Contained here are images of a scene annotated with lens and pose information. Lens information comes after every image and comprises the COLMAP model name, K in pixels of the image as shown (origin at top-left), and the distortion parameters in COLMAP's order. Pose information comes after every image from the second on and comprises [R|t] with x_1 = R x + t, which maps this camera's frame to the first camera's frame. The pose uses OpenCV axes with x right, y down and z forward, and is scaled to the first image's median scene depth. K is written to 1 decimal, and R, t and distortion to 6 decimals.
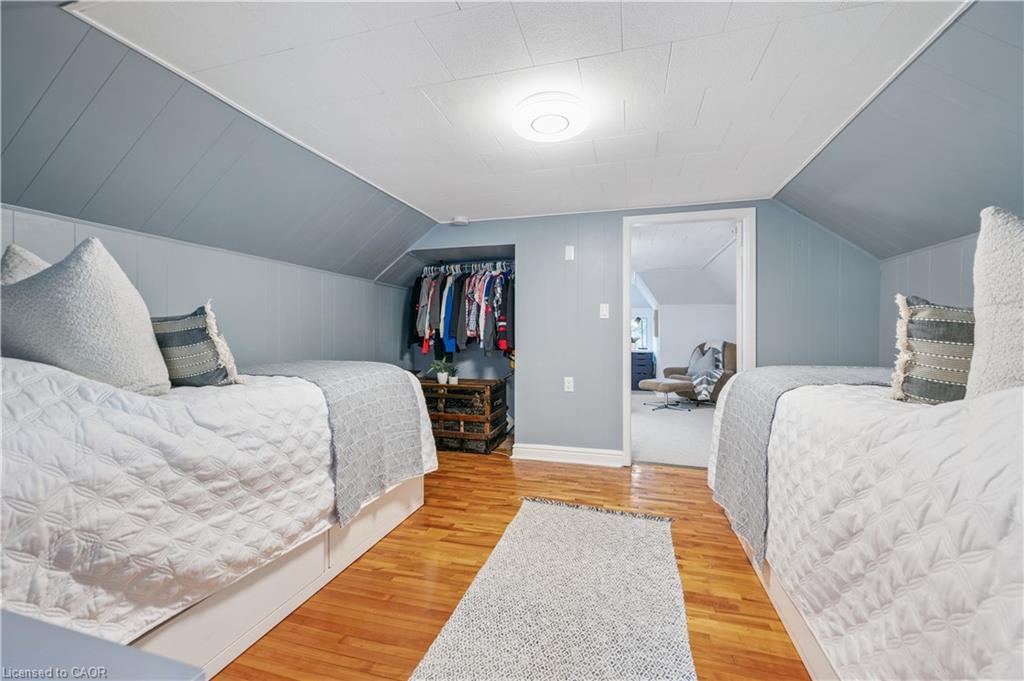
lens RADIAL K [[407.8, 0, 511.0], [0, 407.8, 333.7], [0, 0, 1]] dist [-0.002639, -0.001181]
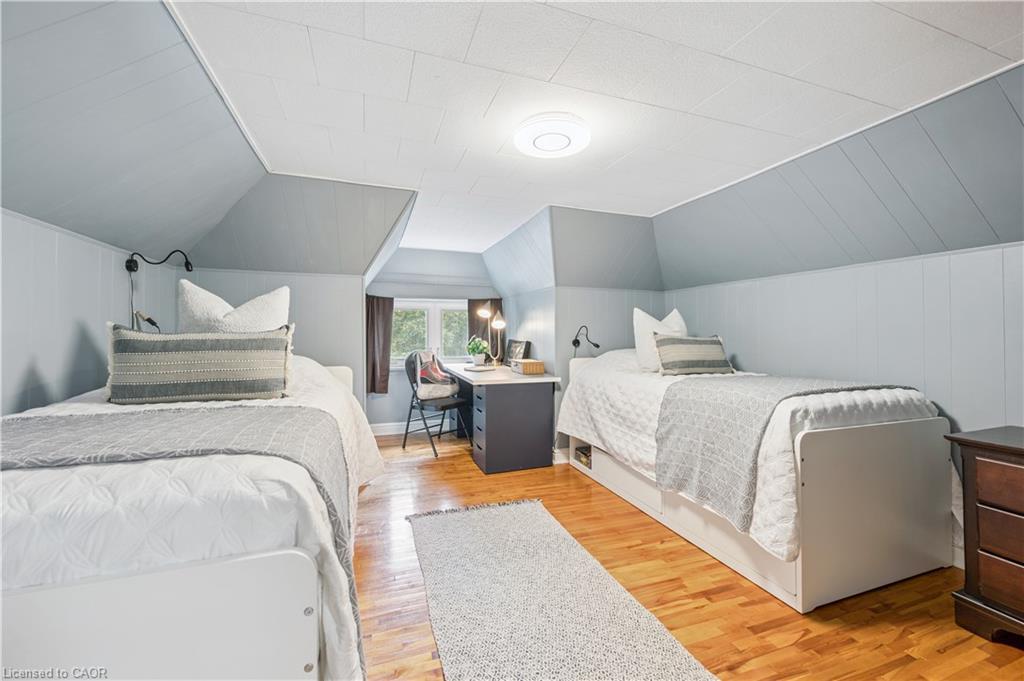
lens RADIAL K [[407.8, 0, 508.3], [0, 407.8, 337.0], [0, 0, 1]] dist [-0.002639, -0.001181]
pose [[-0.816562, -0.006225, -0.577224, 0.907381], [-0.008080, 0.999967, 0.000645, -0.038775], [0.577201, 0.005191, -0.816585, 2.068592]]
